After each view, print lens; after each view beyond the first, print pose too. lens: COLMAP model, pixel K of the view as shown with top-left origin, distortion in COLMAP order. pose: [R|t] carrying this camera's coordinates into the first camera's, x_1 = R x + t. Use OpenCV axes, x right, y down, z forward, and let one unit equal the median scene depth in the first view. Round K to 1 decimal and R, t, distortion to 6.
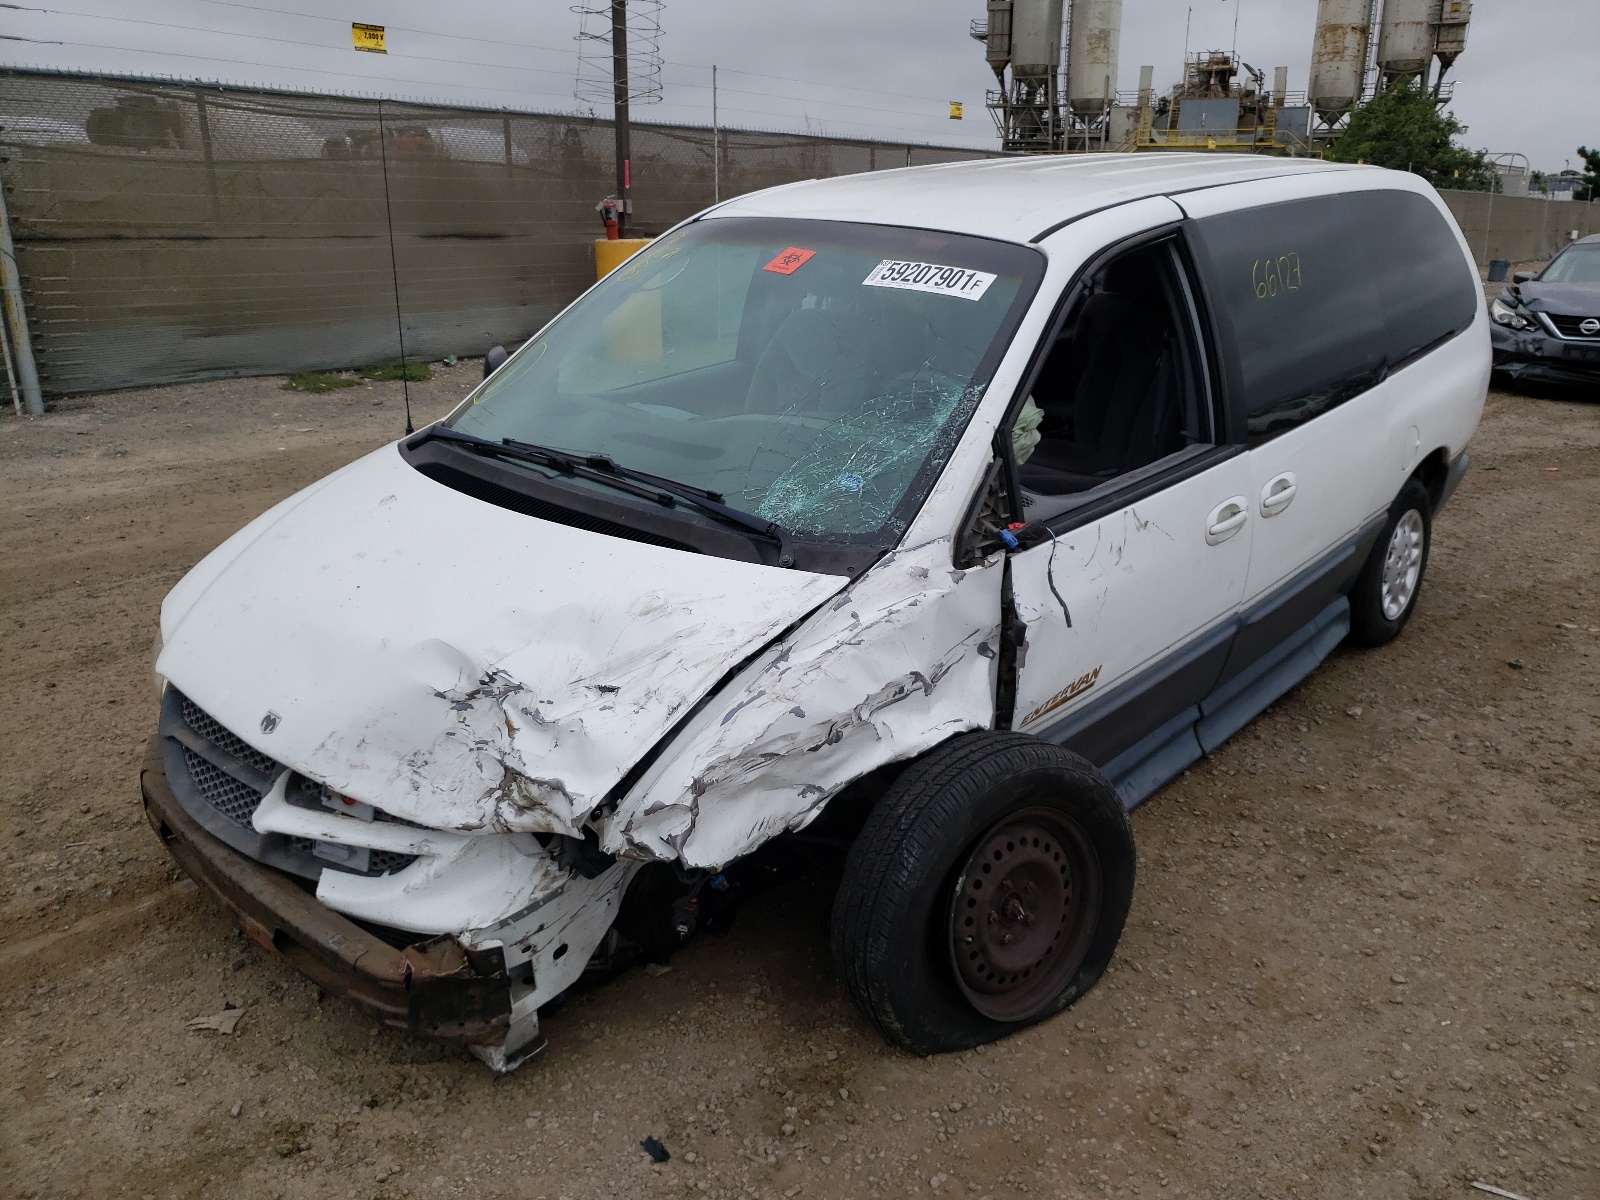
lens RADIAL K [[1273.3, 0, 791.4], [0, 1273.3, 652.8], [0, 0, 1]] dist [0.017754, -0.003921]
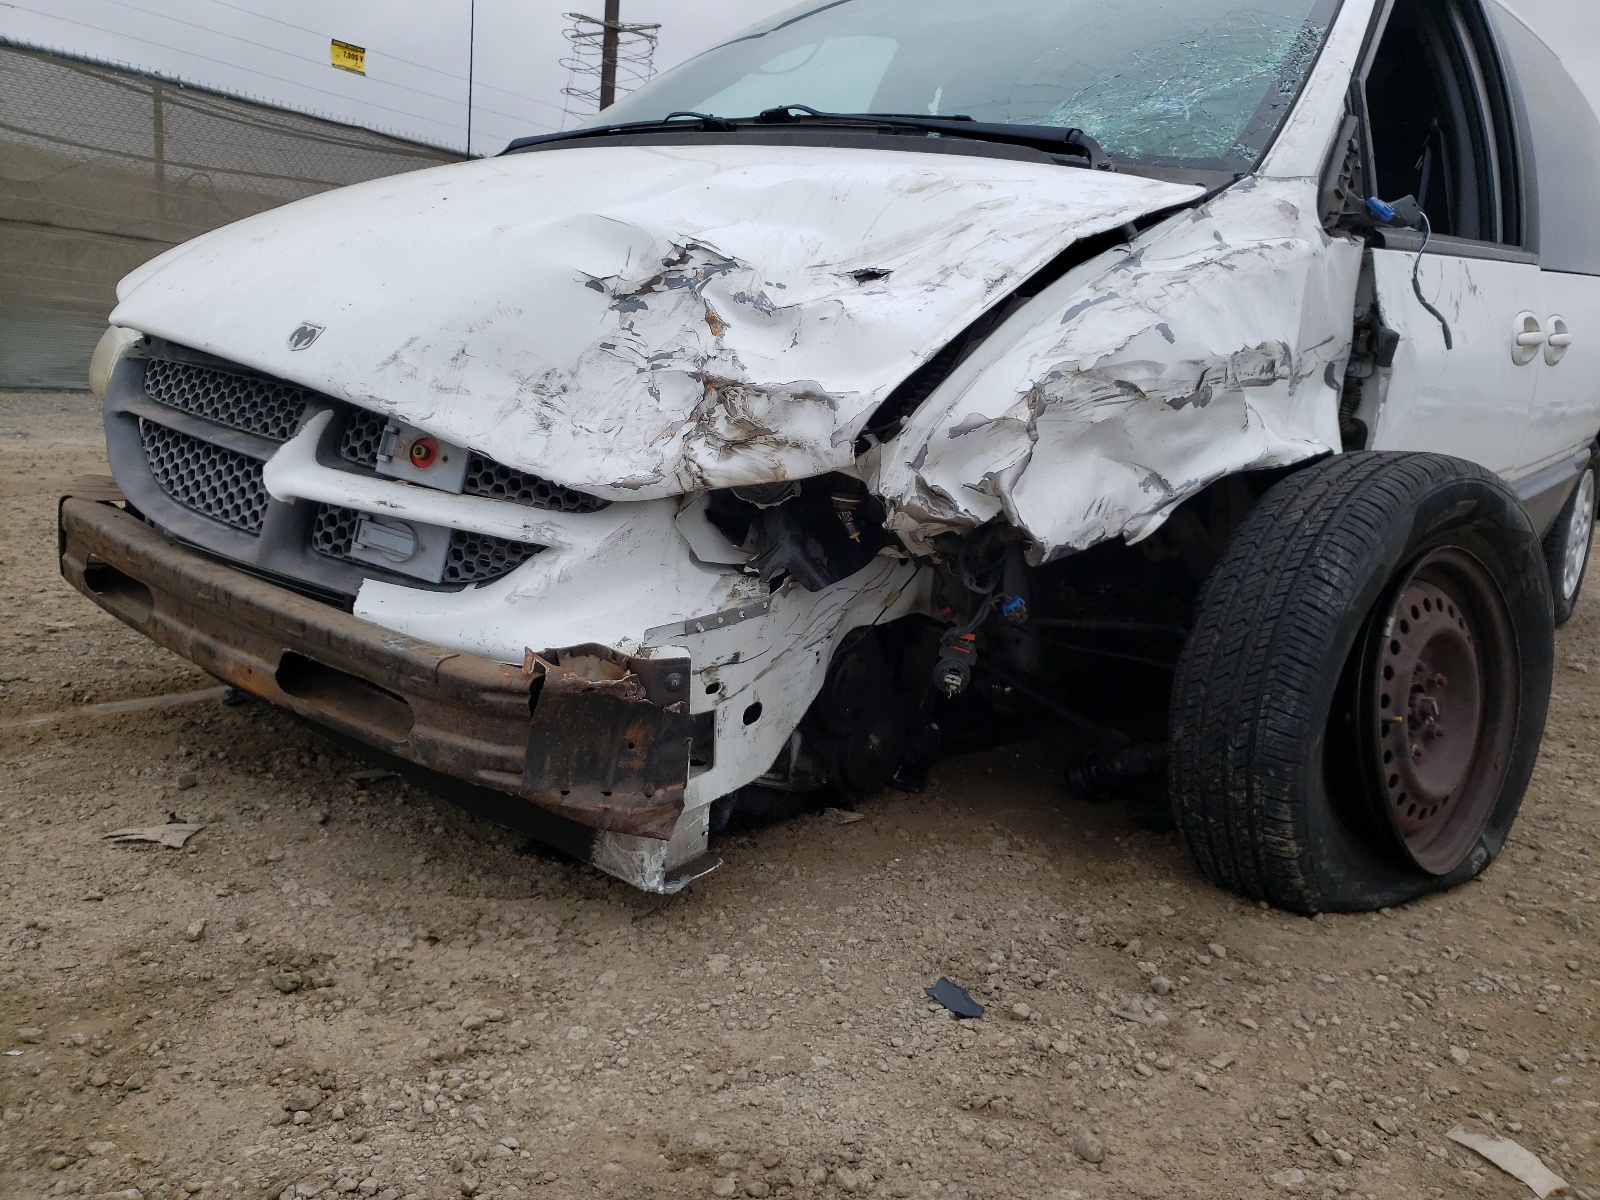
lens RADIAL K [[1273.3, 0, 791.4], [0, 1273.3, 652.8], [0, 0, 1]] dist [0.017754, -0.003921]
pose [[0.995129, 0.057924, 0.079765, -0.218682], [-0.046407, 0.989157, -0.139337, 0.297632], [-0.086971, 0.134957, 0.987027, 0.391745]]
